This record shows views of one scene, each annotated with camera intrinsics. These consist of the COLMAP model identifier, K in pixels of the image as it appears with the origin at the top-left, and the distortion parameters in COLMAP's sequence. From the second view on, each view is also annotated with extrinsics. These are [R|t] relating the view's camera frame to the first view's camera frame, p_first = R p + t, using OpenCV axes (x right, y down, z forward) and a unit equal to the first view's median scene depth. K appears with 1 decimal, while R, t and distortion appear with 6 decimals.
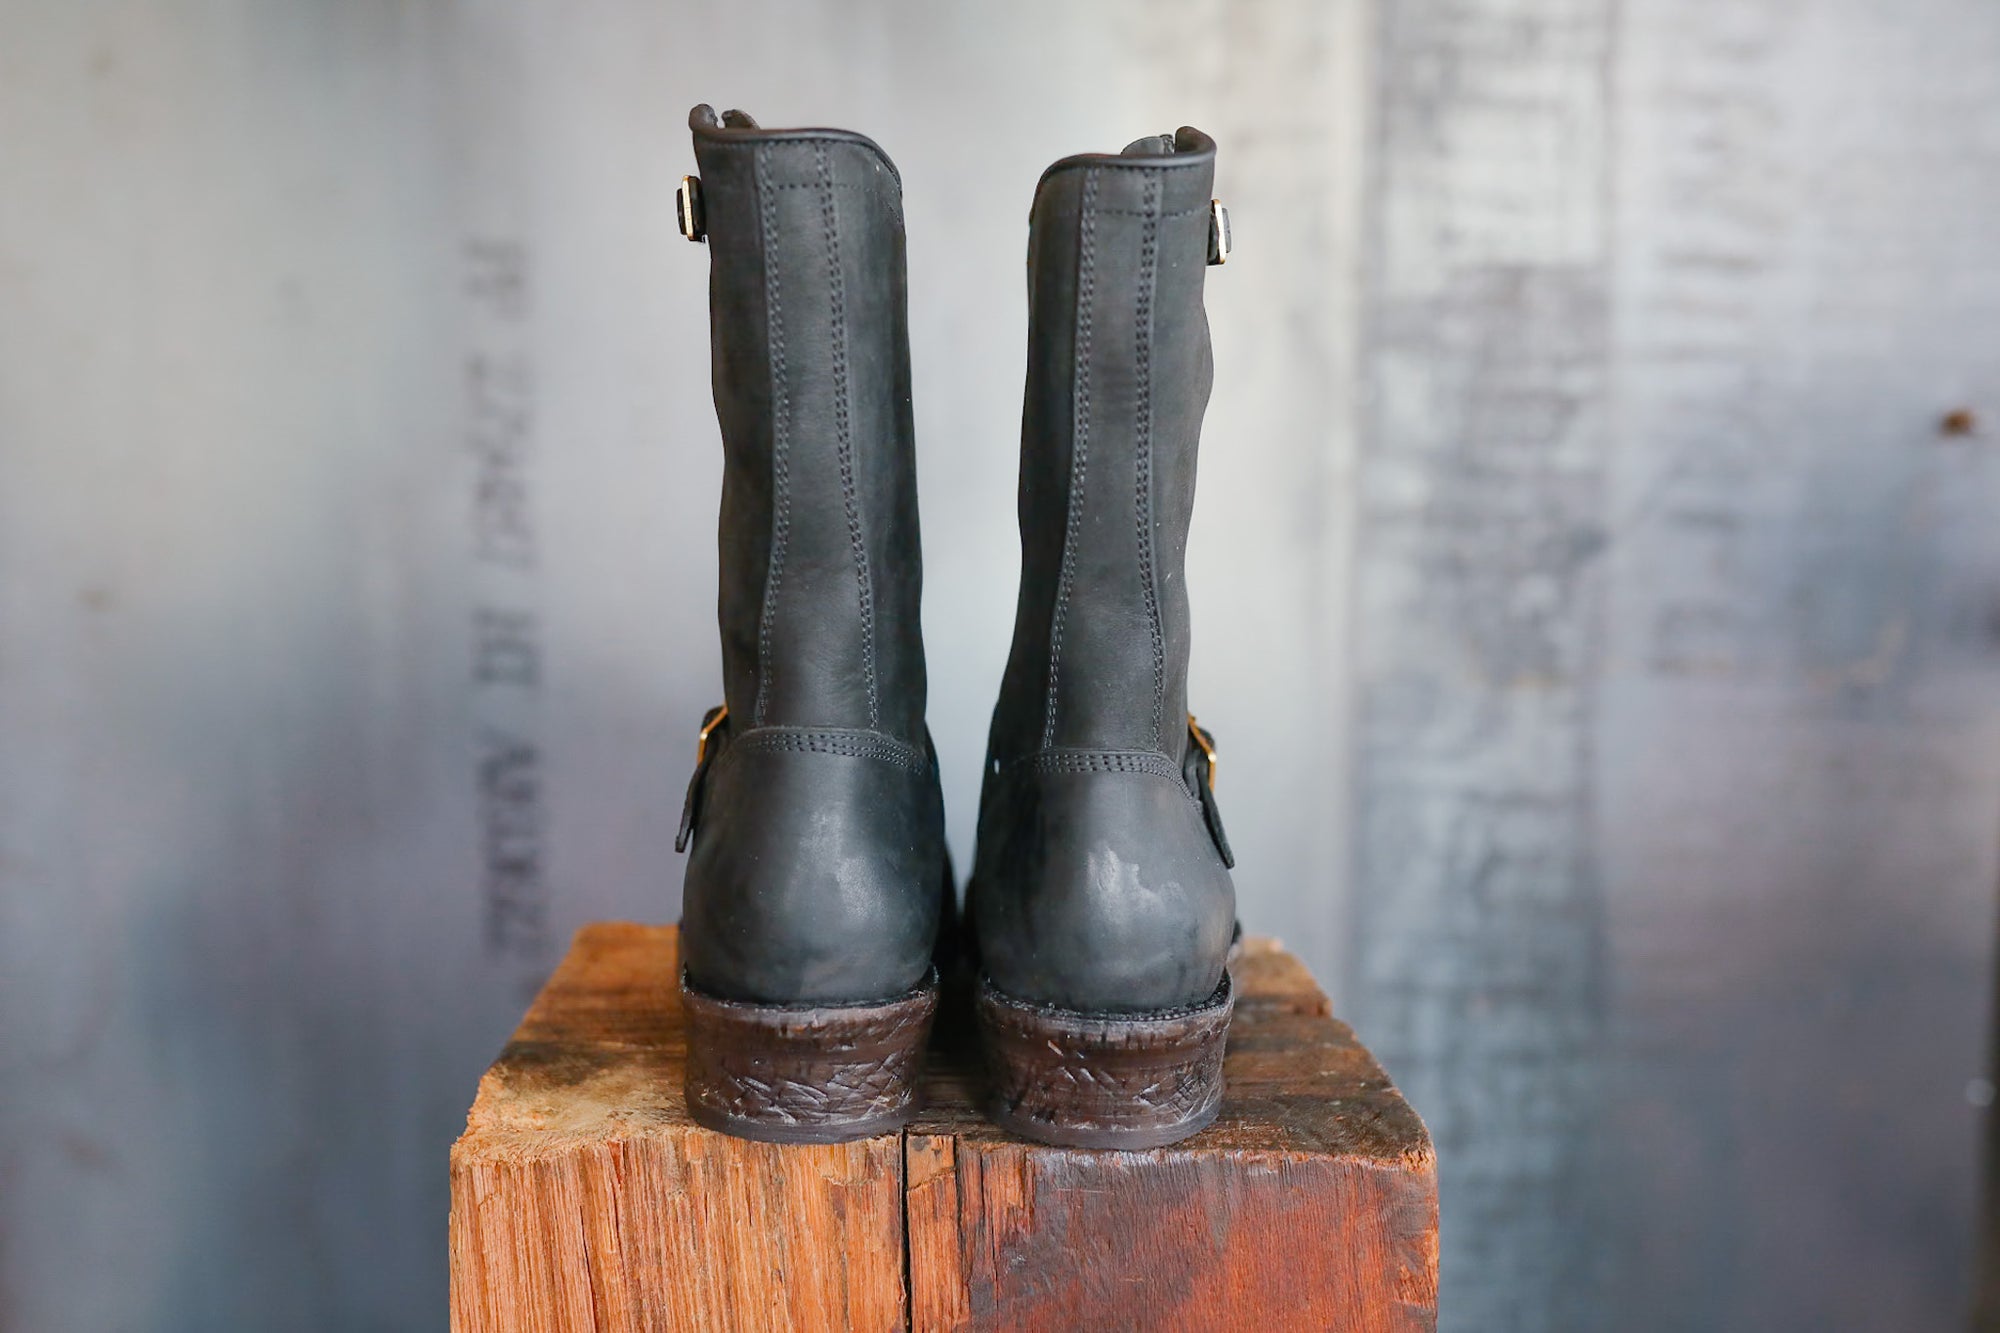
lens RADIAL K [[1987.9, 0, 1000.0], [0, 1987.9, 666.5], [0, 0, 1]] dist [-0.061817, 0.083525]
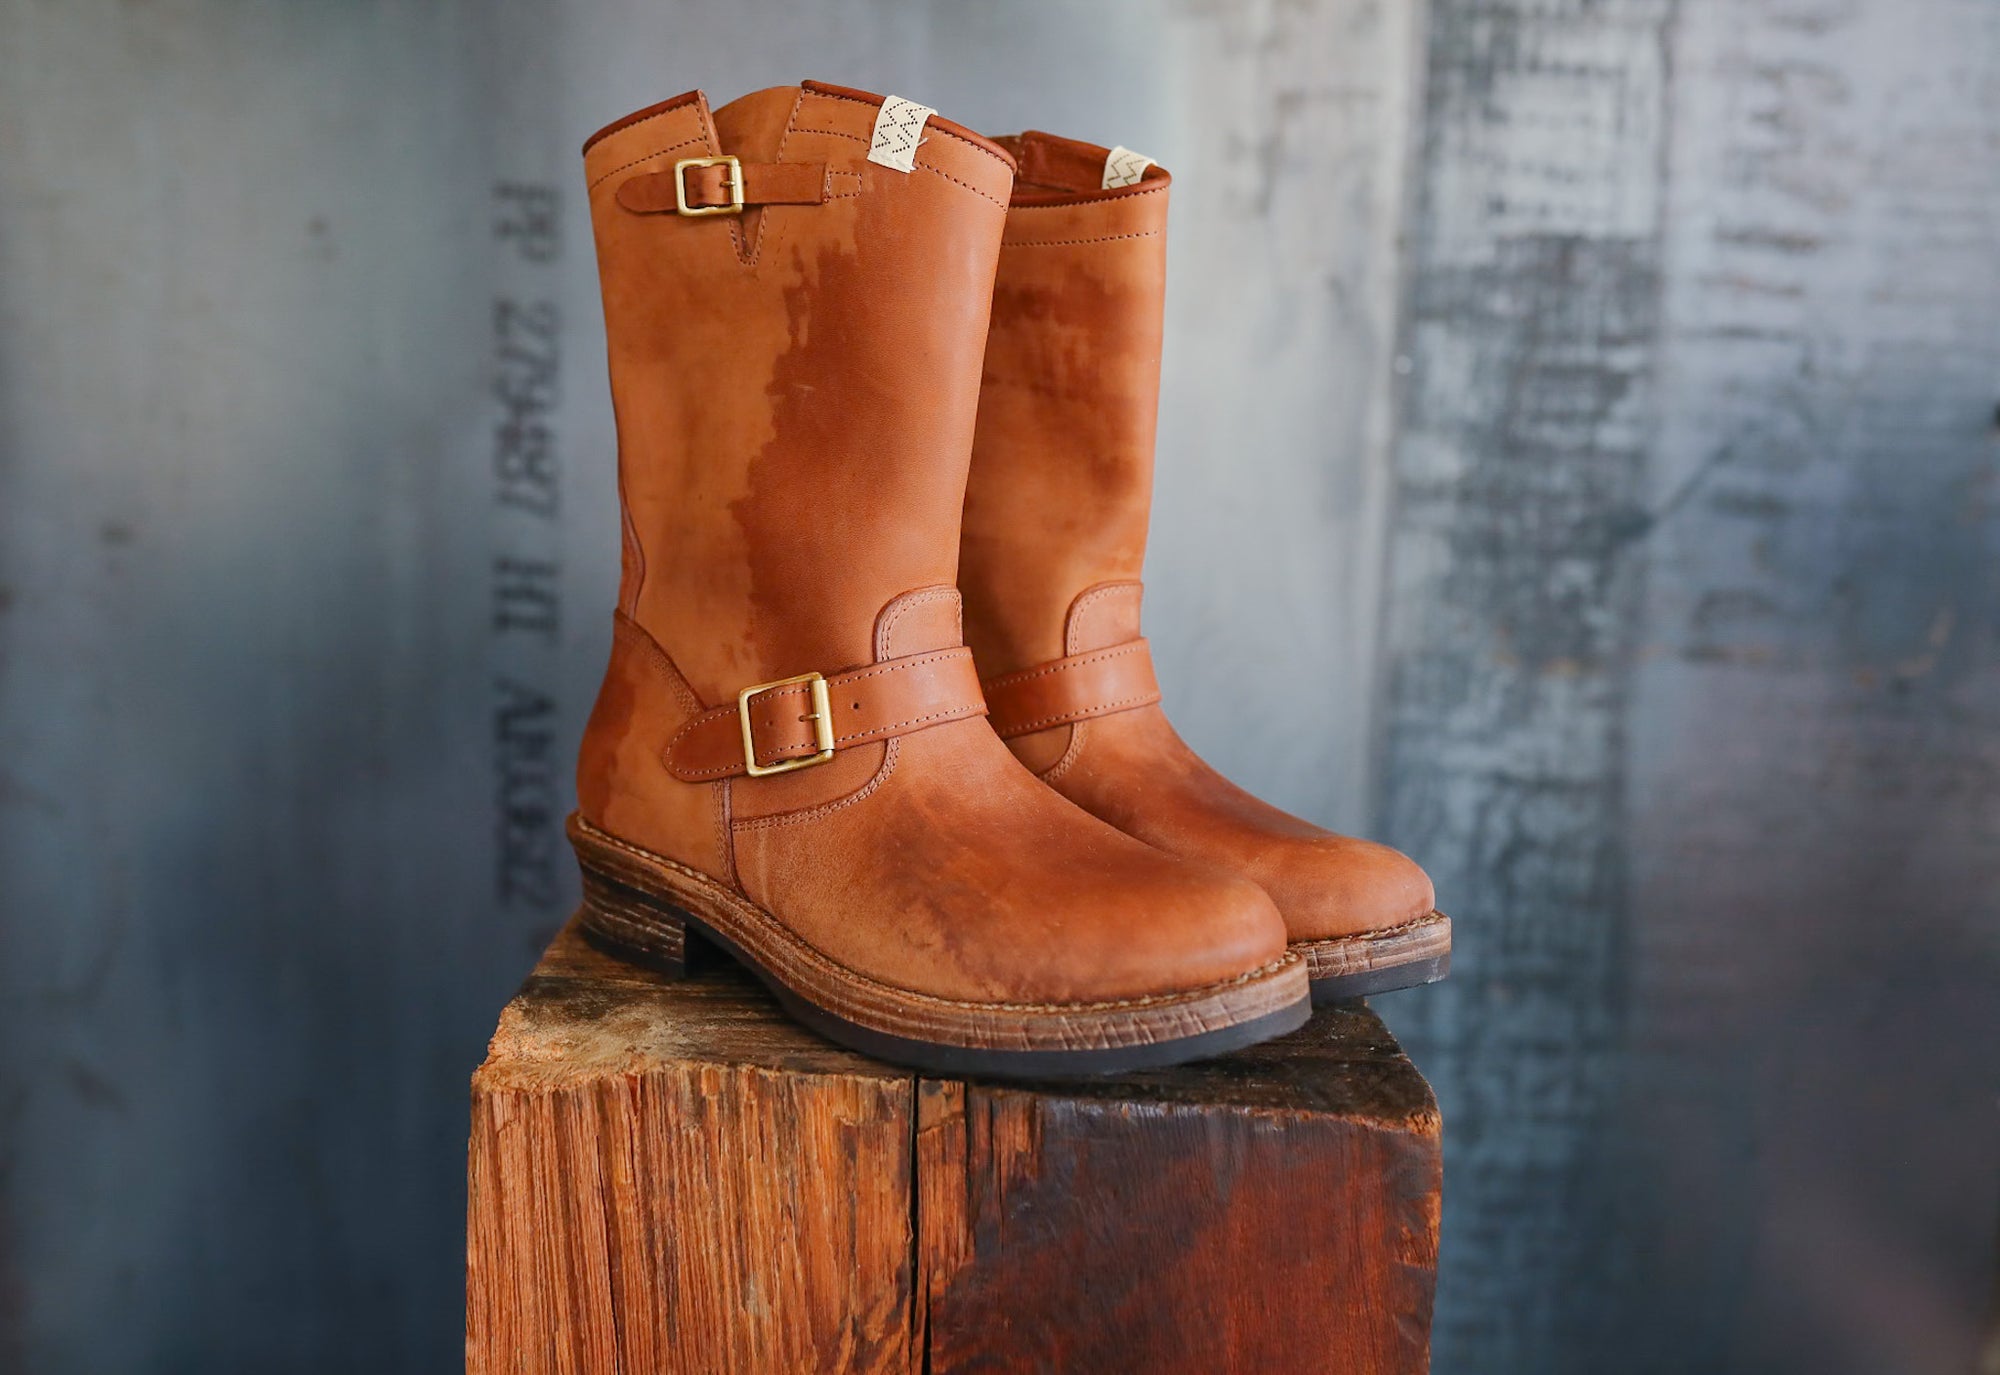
lens RADIAL K [[2044.9, 0, 968.2], [0, 2044.9, 688.2], [0, 0, 1]] dist [-0.046549, 0.037975]
pose [[0.999119, 0.033828, -0.024831, -0.002622], [-0.033202, 0.999131, 0.025216, 0.009171], [0.025663, -0.024369, 0.999374, -0.040312]]
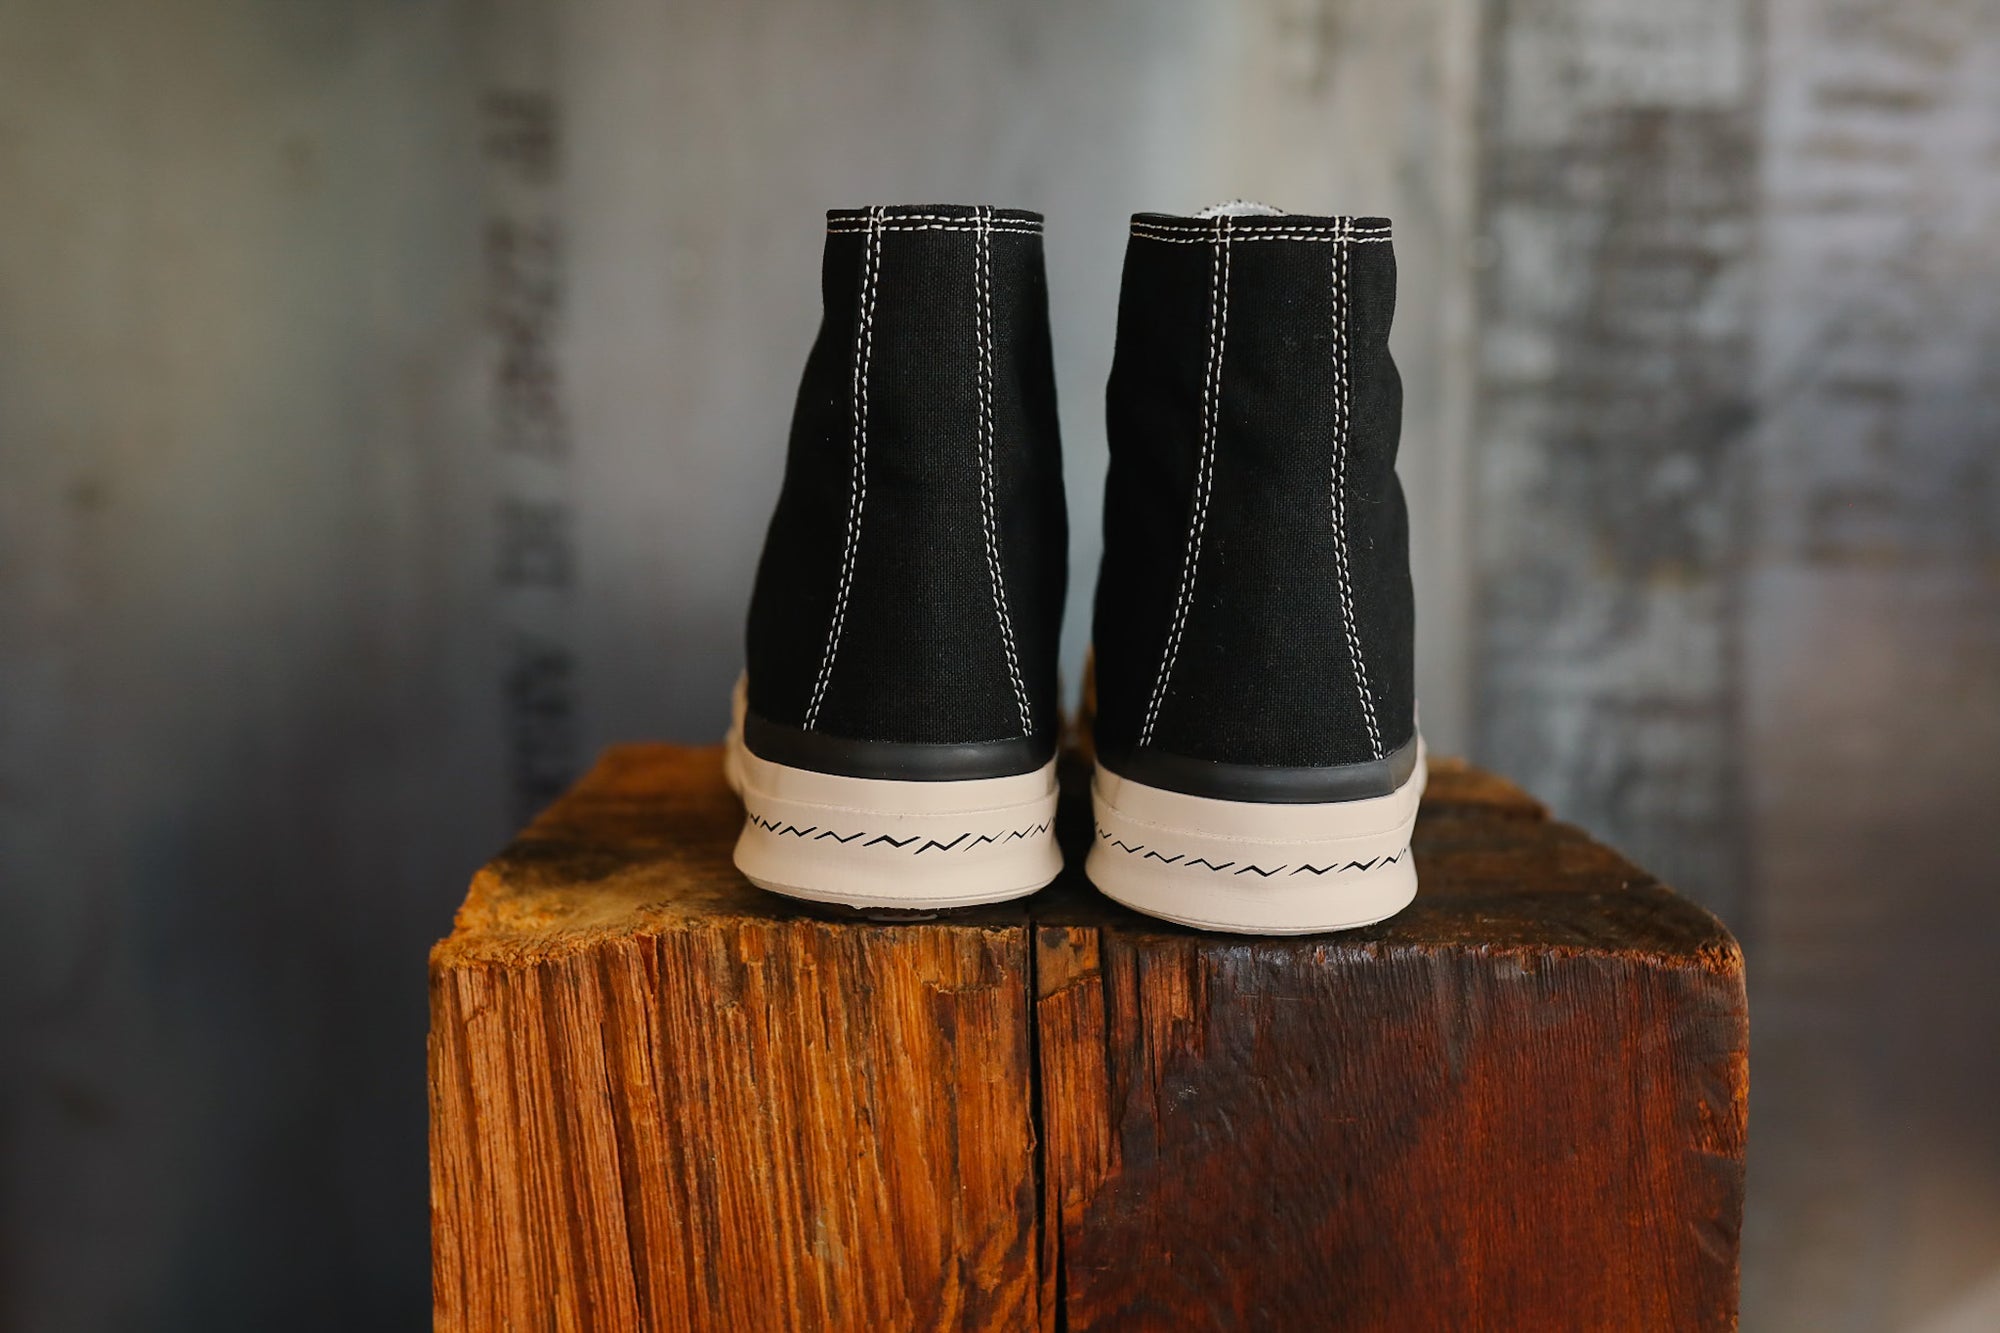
lens RADIAL K [[2004.1, 0, 1000.0], [0, 2004.1, 666.5], [0, 0, 1]] dist [-0.060051, 0.051102]
pose [[0.999690, -0.008373, -0.023453, -0.042133], [0.008258, 0.999953, -0.004985, 0.142396], [0.023493, 0.004790, 0.999713, 0.245969]]
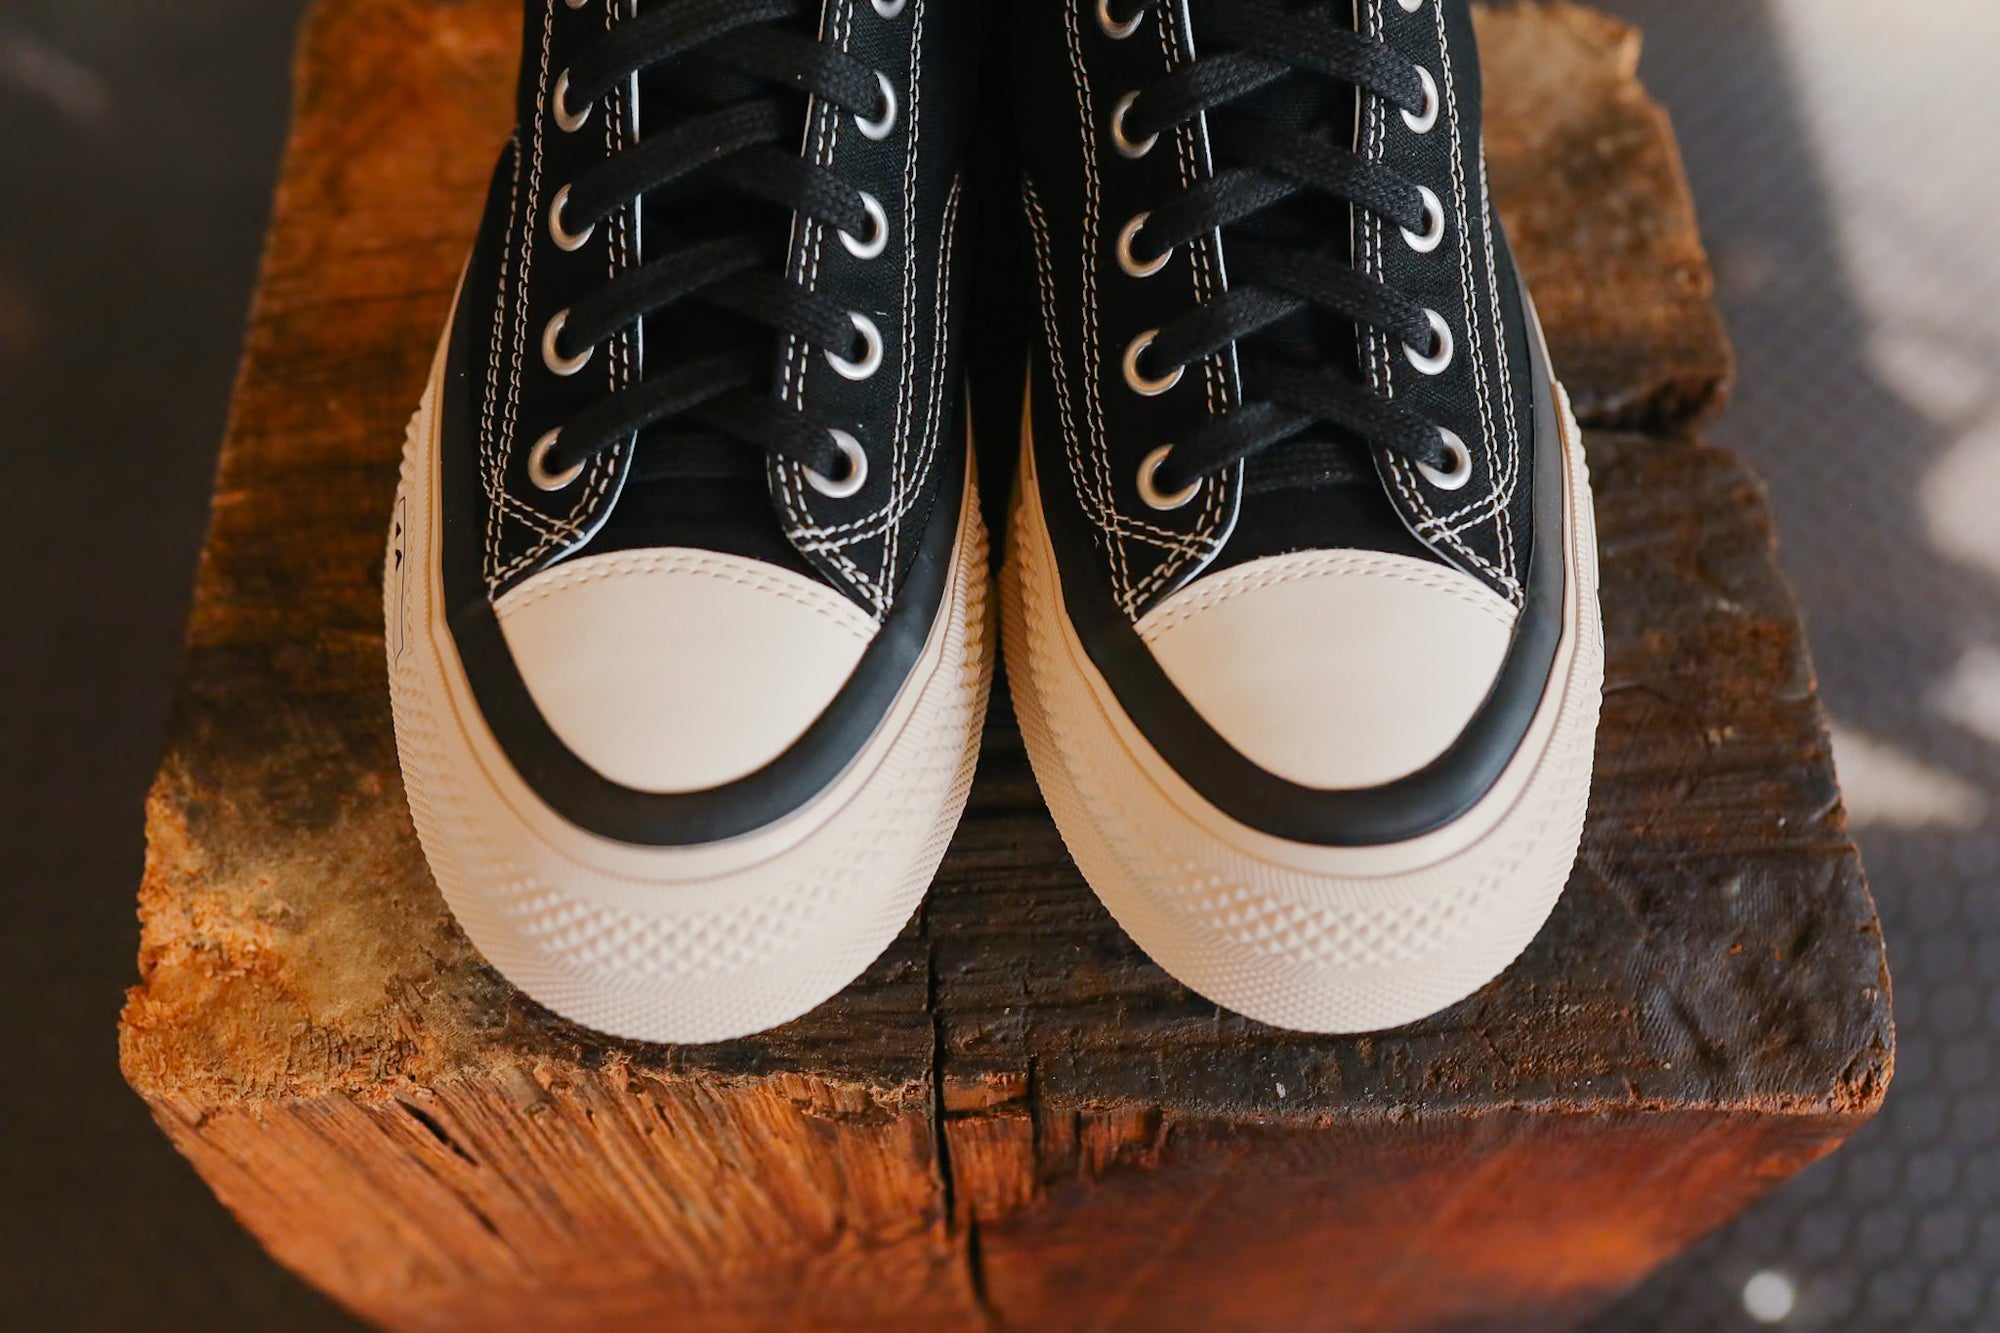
lens RADIAL K [[2004.1, 0, 1000.0], [0, 2004.1, 666.5], [0, 0, 1]] dist [-0.060051, 0.051102]
pose [[0.999683, 0.024848, -0.004047, -0.031979], [-0.011034, 0.576927, 0.816721, -0.273289], [0.022628, -0.816418, 0.577018, 0.776477]]
